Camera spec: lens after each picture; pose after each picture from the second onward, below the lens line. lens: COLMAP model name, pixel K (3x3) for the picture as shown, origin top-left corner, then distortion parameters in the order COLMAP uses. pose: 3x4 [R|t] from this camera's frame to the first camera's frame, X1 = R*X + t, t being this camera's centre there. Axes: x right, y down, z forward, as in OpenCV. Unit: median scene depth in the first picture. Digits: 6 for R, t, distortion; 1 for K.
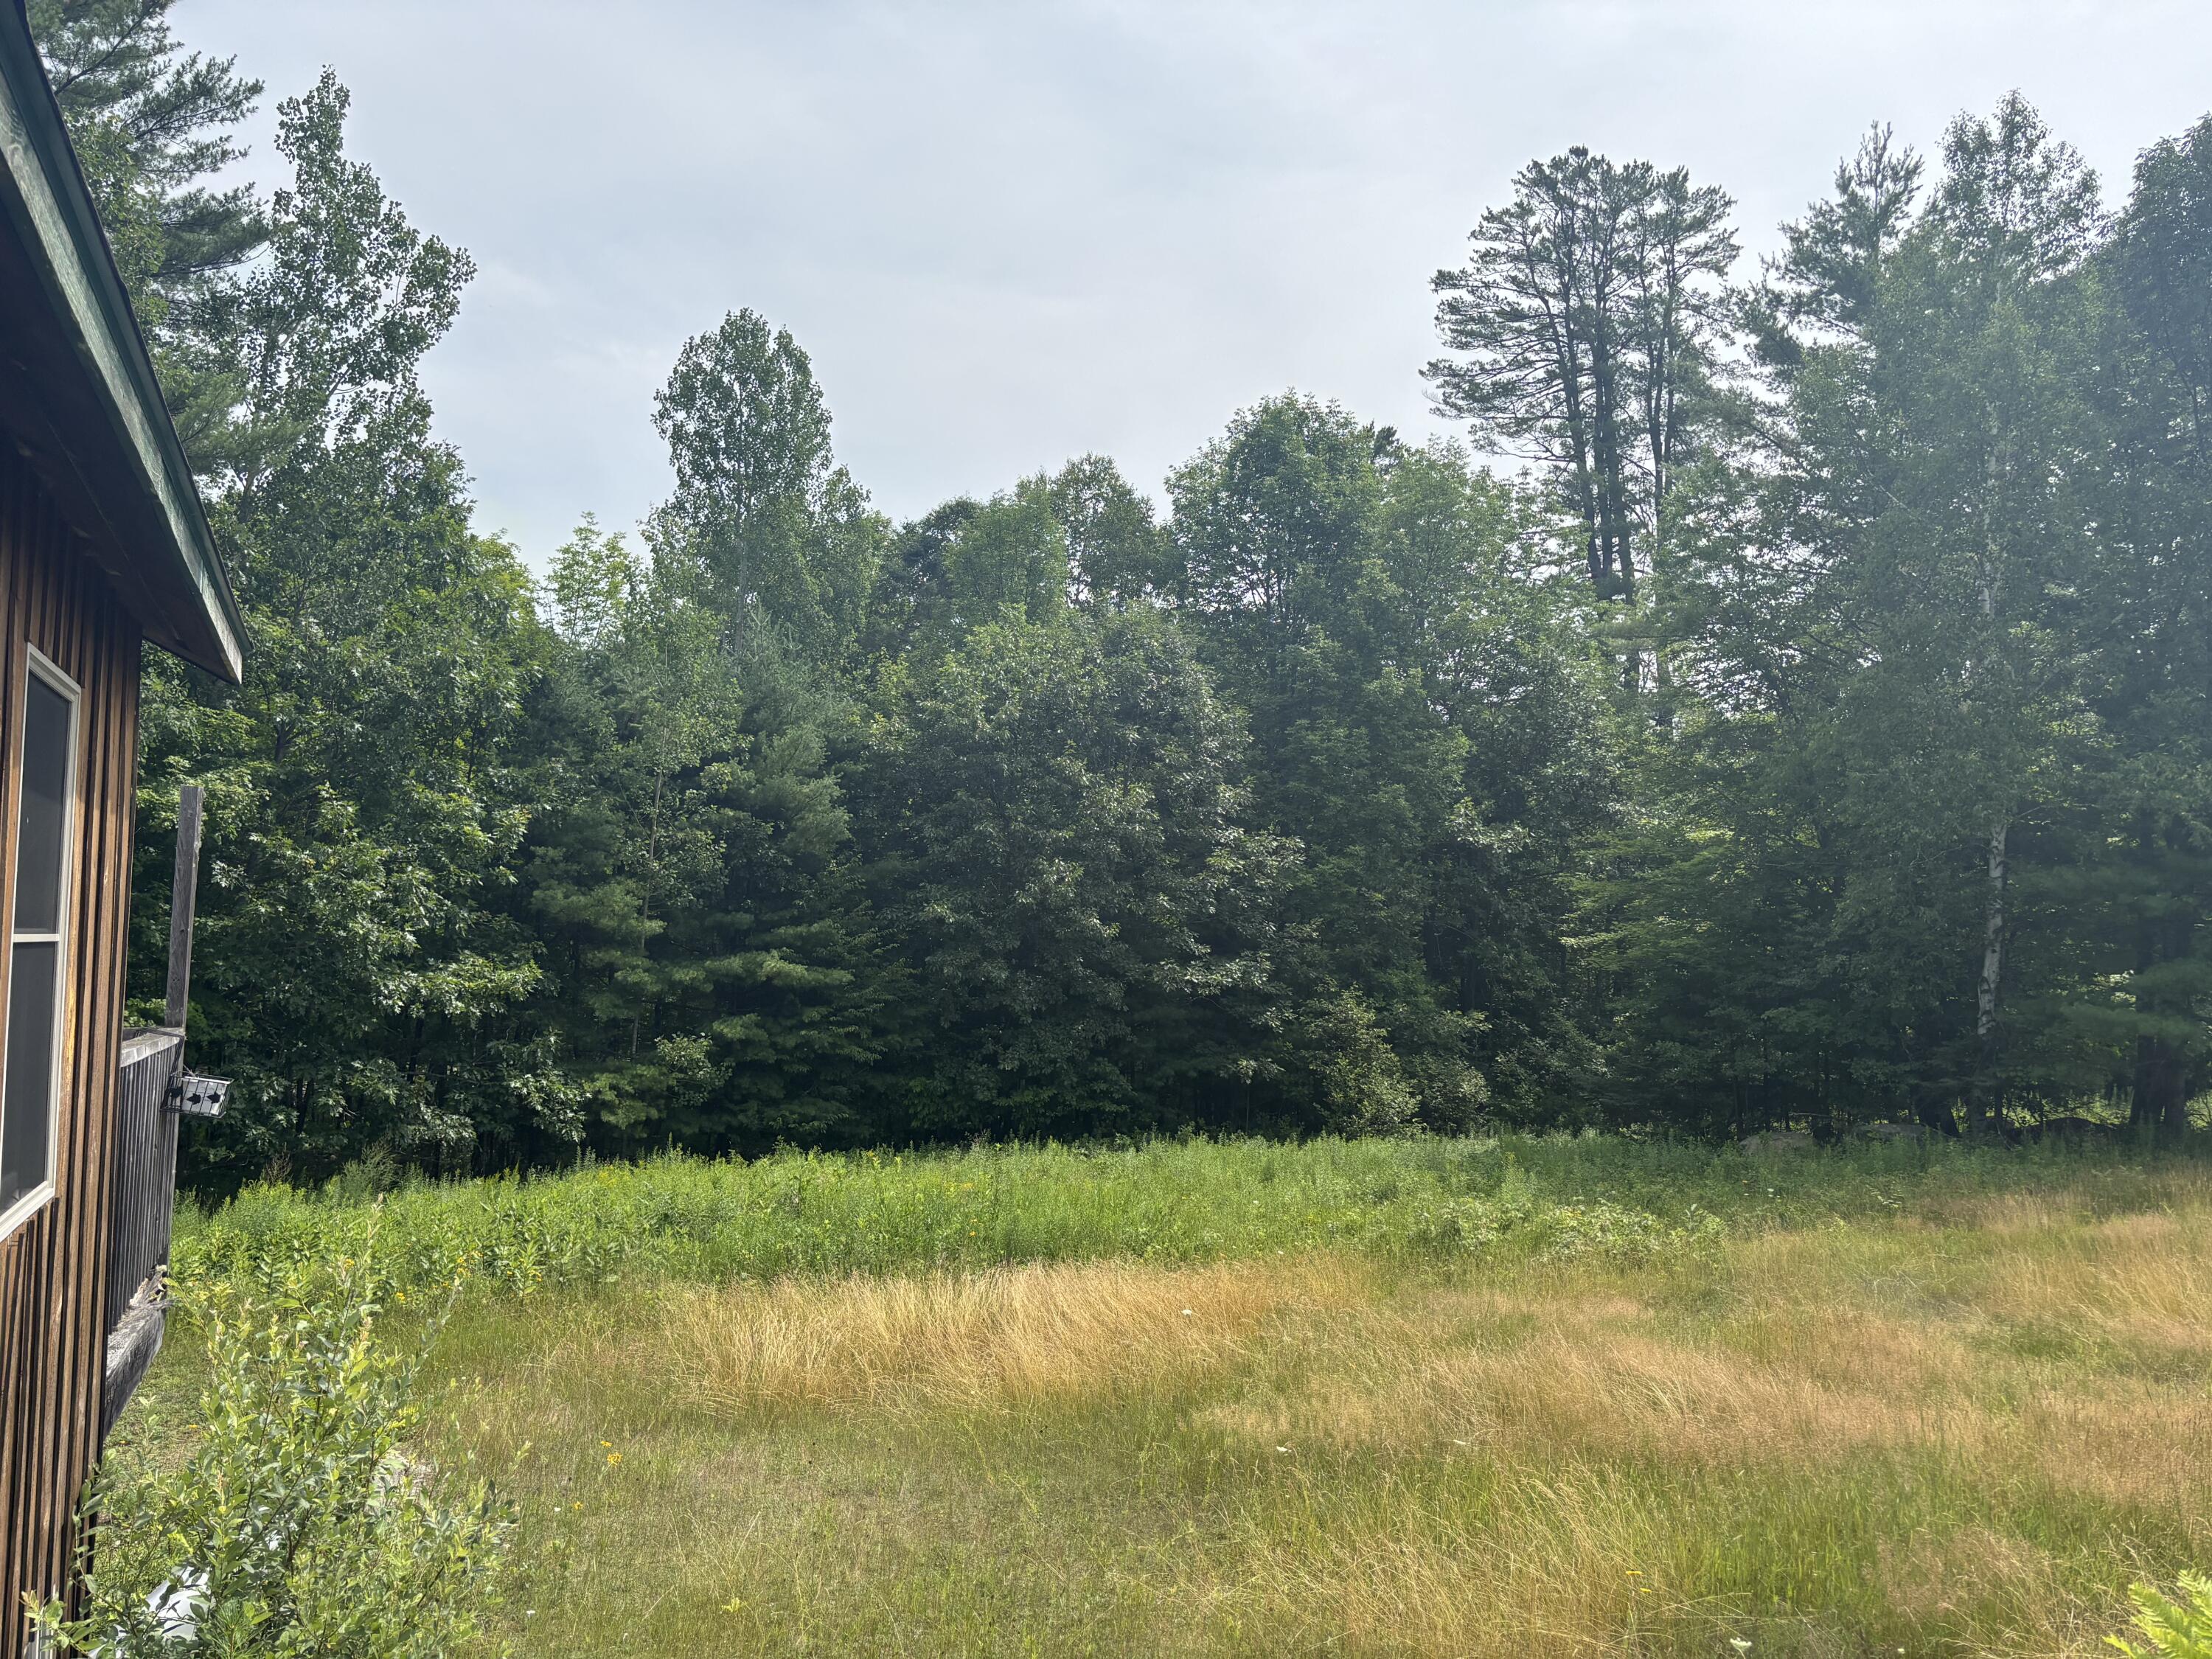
lens RADIAL K [[1663.8, 0, 1091.7], [0, 1663.8, 848.8], [0, 0, 1]] dist [0.049619, -0.057800]
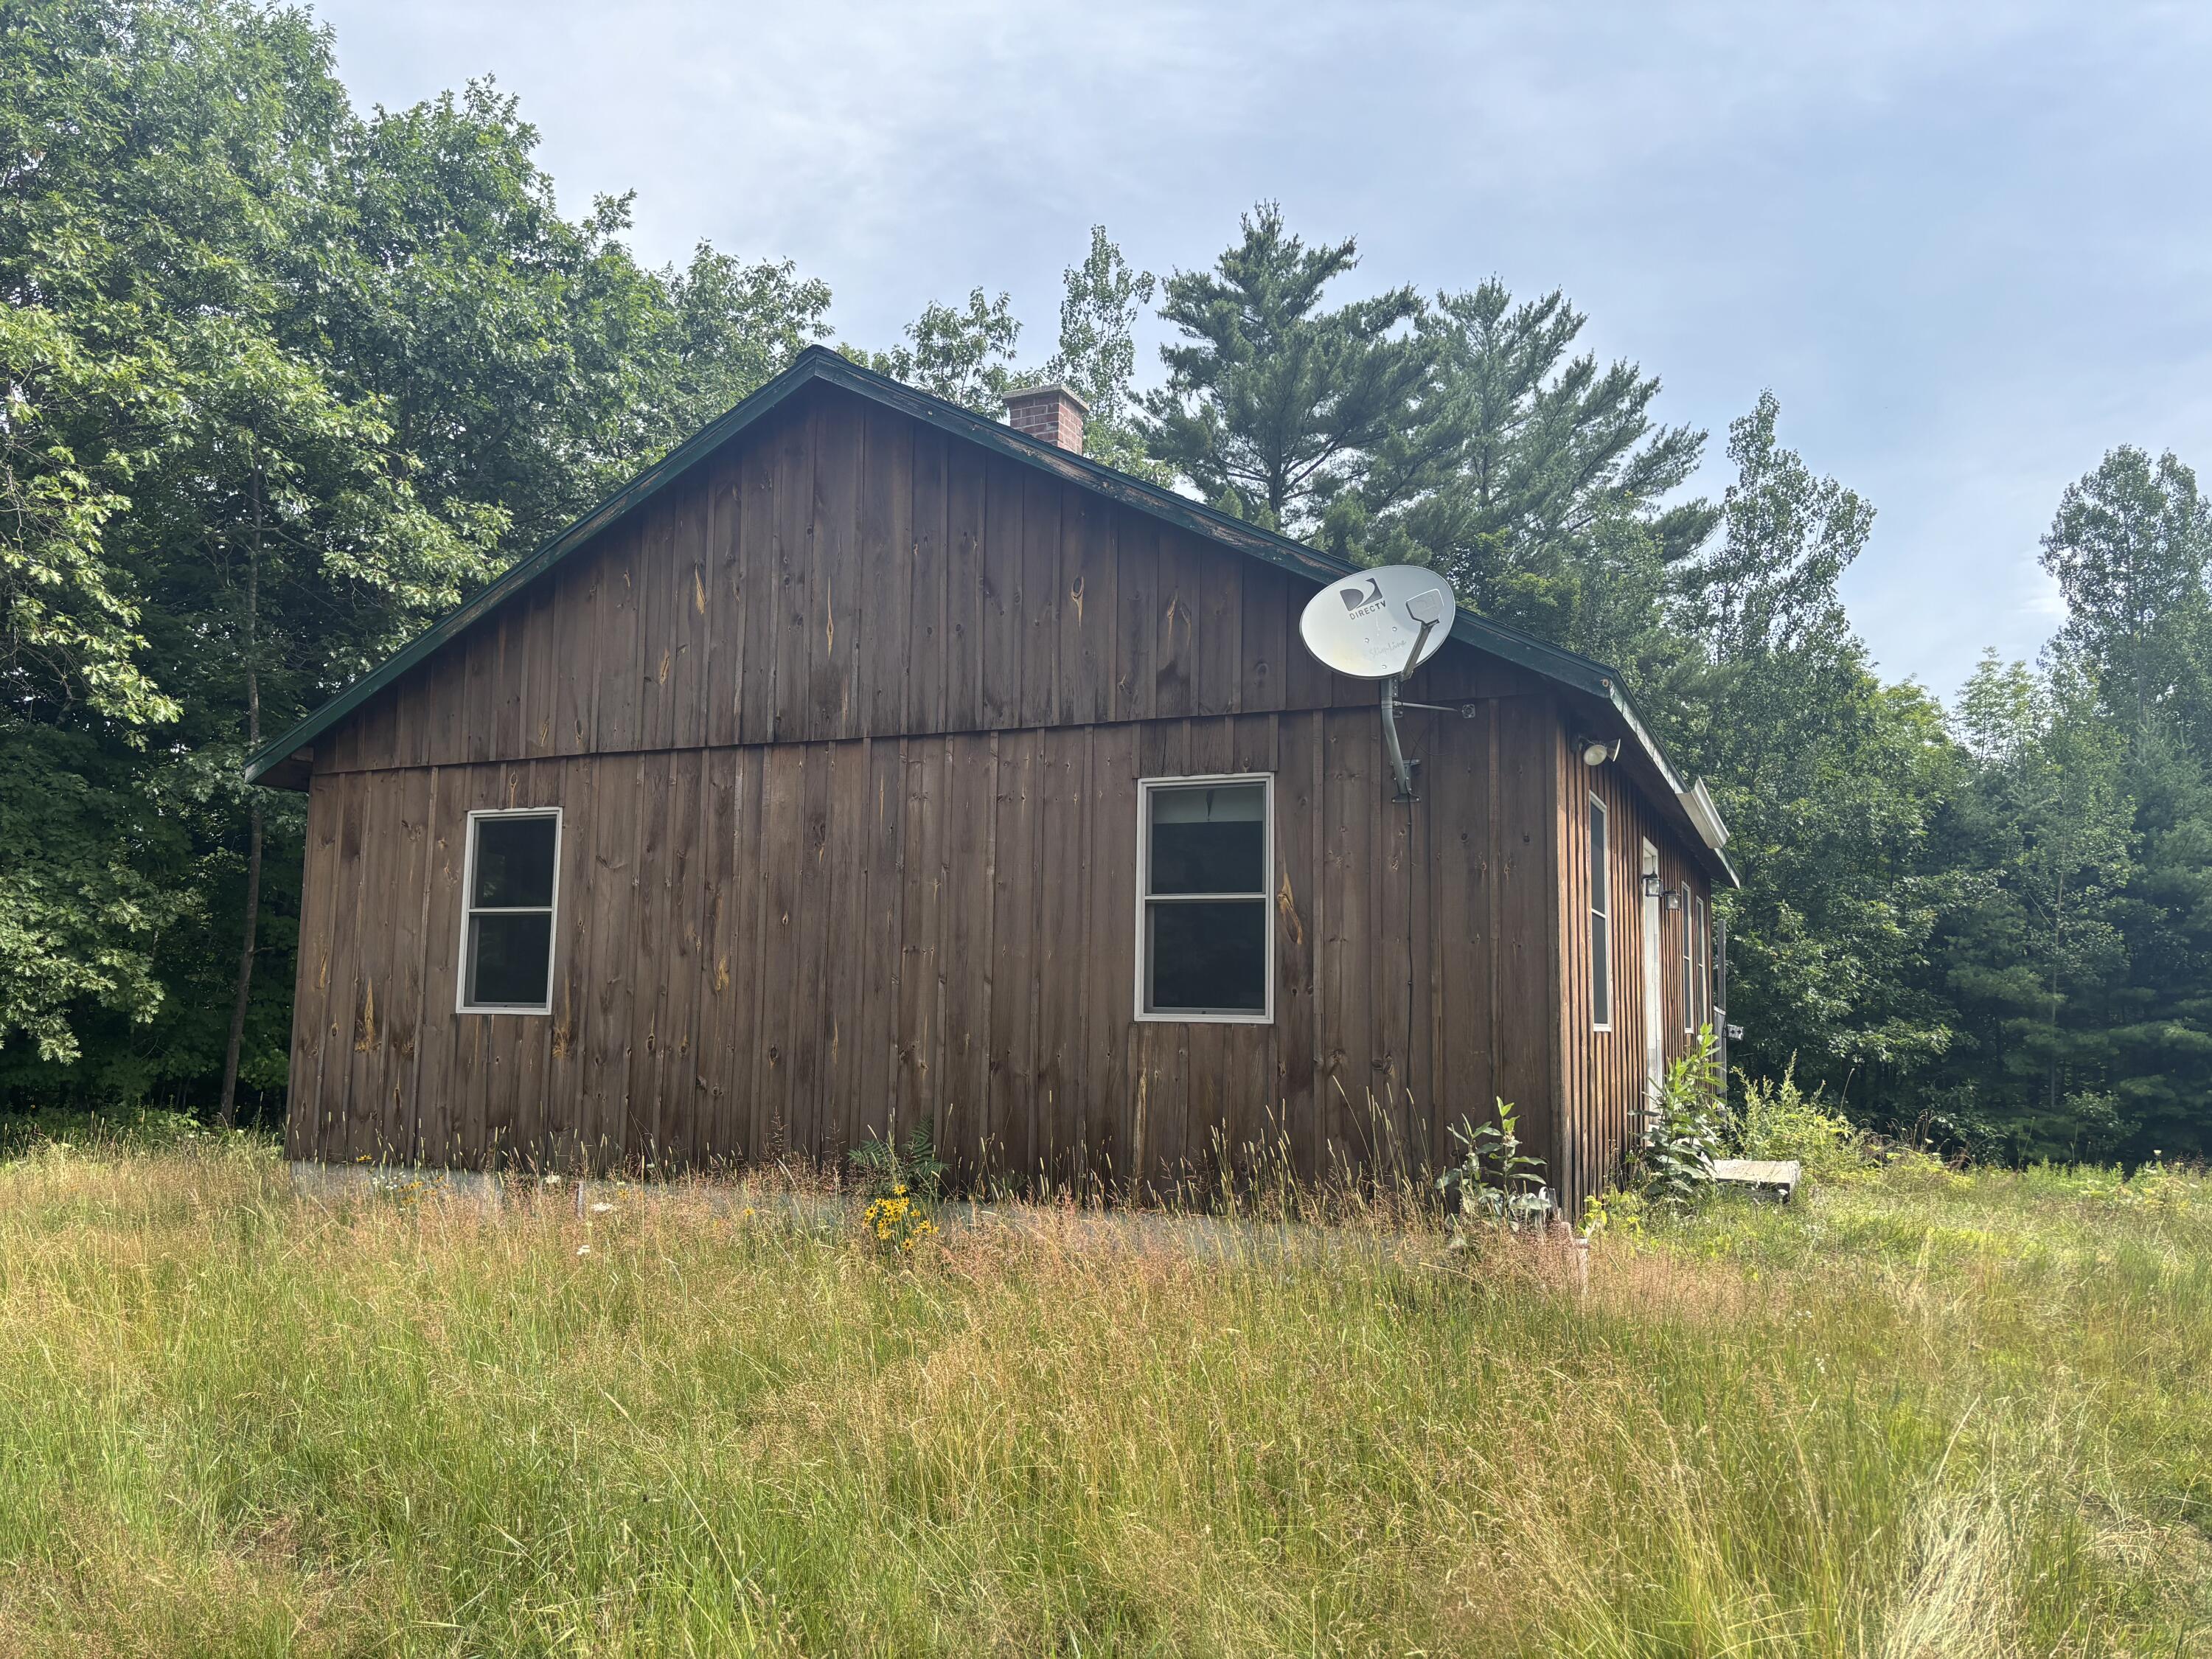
lens RADIAL K [[1663.8, 0, 1123.6], [0, 1663.8, 827.0], [0, 0, 1]] dist [0.049619, -0.057800]
pose [[0.687106, -0.082276, -0.721884, 0.153790], [0.037009, 0.996241, -0.078320, -0.006910], [0.725614, 0.027098, 0.687568, -0.312822]]
